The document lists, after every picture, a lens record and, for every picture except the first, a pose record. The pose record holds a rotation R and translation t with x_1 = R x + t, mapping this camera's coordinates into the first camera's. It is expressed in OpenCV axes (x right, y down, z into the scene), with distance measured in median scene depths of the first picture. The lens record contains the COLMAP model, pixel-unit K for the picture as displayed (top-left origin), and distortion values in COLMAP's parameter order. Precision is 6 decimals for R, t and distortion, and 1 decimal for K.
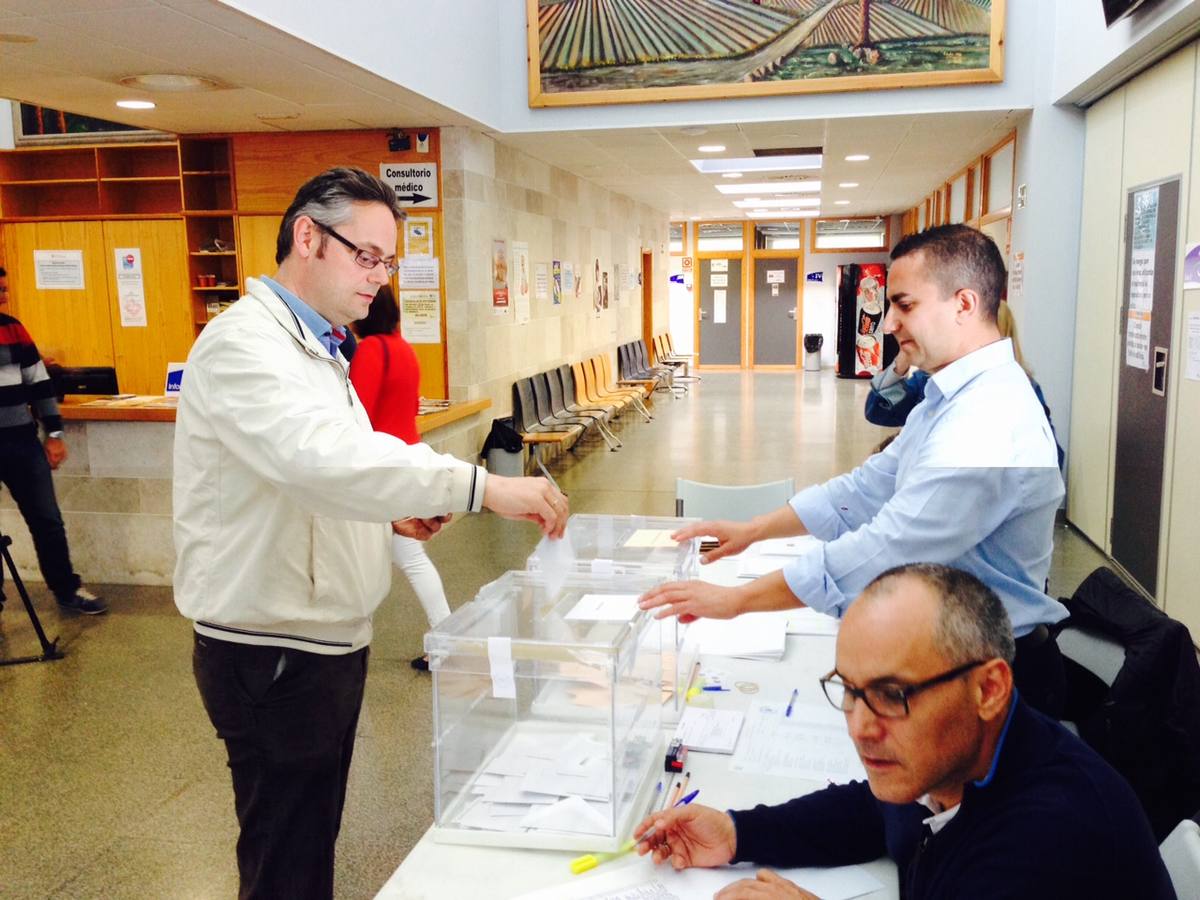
lens RADIAL K [[1085.7, 0, 600.0], [0, 1085.7, 450.0], [0, 0, 1]] dist [0.152062, -0.274804]
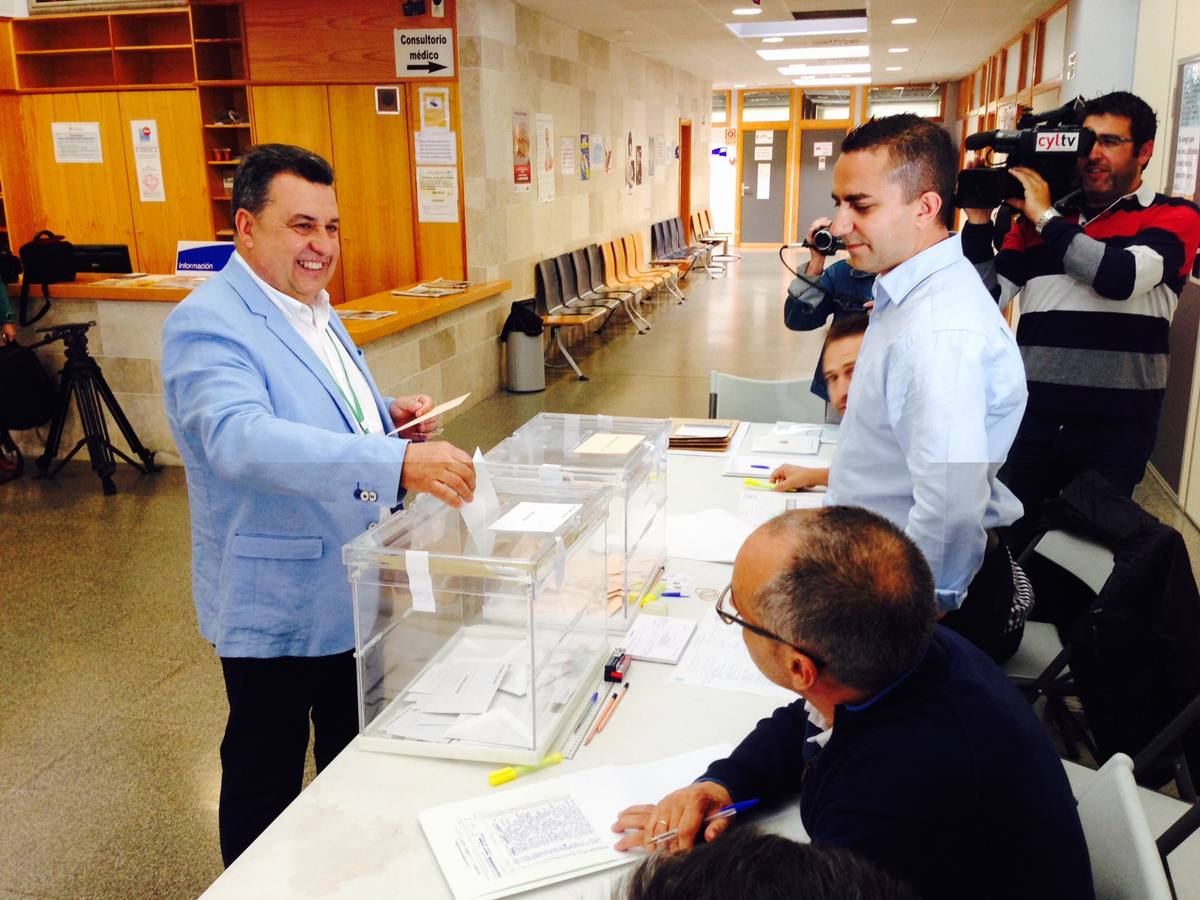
lens RADIAL K [[1085.7, 0, 600.0], [0, 1085.7, 450.0], [0, 0, 1]] dist [0.152062, -0.274804]
pose [[0.999052, 0.013754, -0.041295, 0.022933], [-0.009080, 0.993746, 0.111296, -0.005571], [0.042567, -0.110815, 0.992929, 0.012171]]
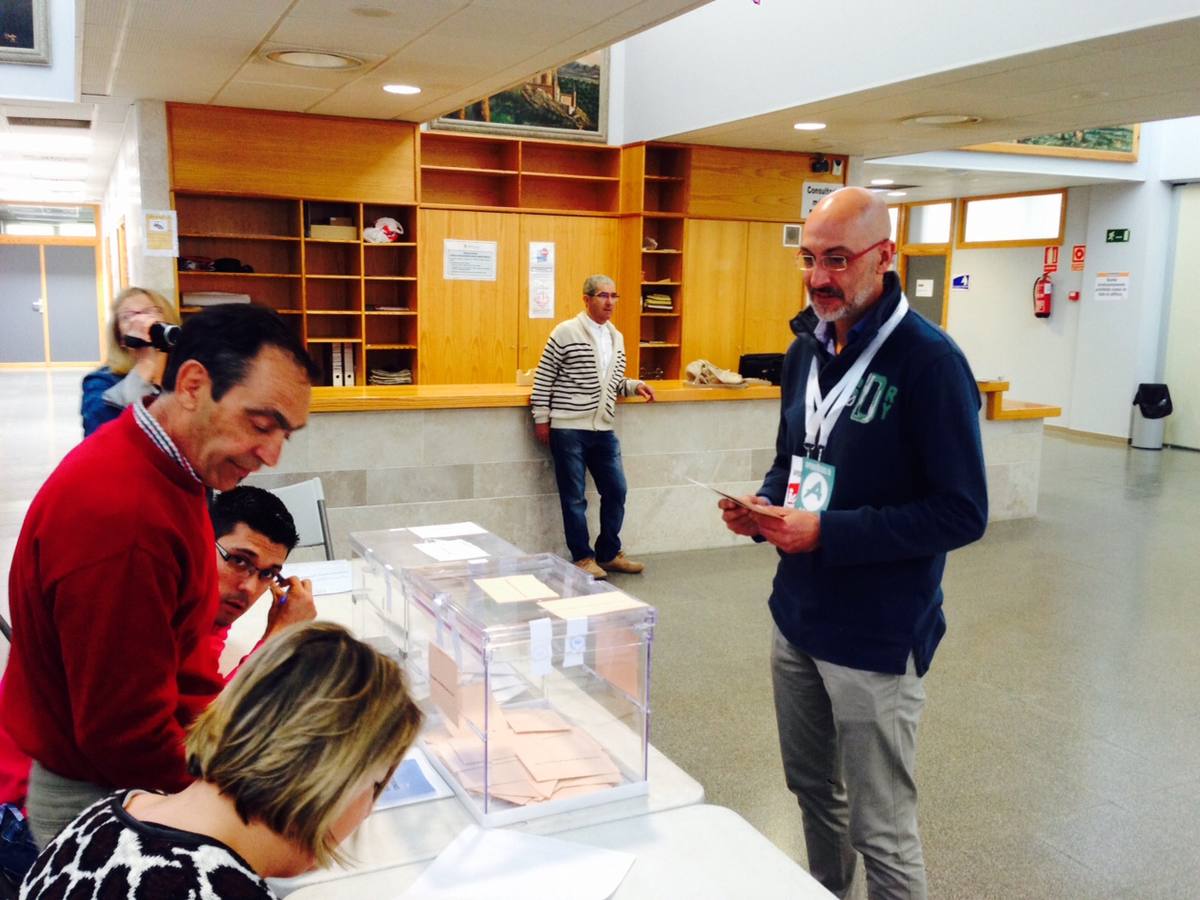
lens RADIAL K [[1085.7, 0, 600.0], [0, 1085.7, 450.0], [0, 0, 1]] dist [0.152062, -0.274804]
pose [[0.808445, -0.067514, 0.584687, -1.072163], [0.062355, 0.997633, 0.028979, -0.016284], [-0.585260, 0.013030, 0.810741, 0.158319]]
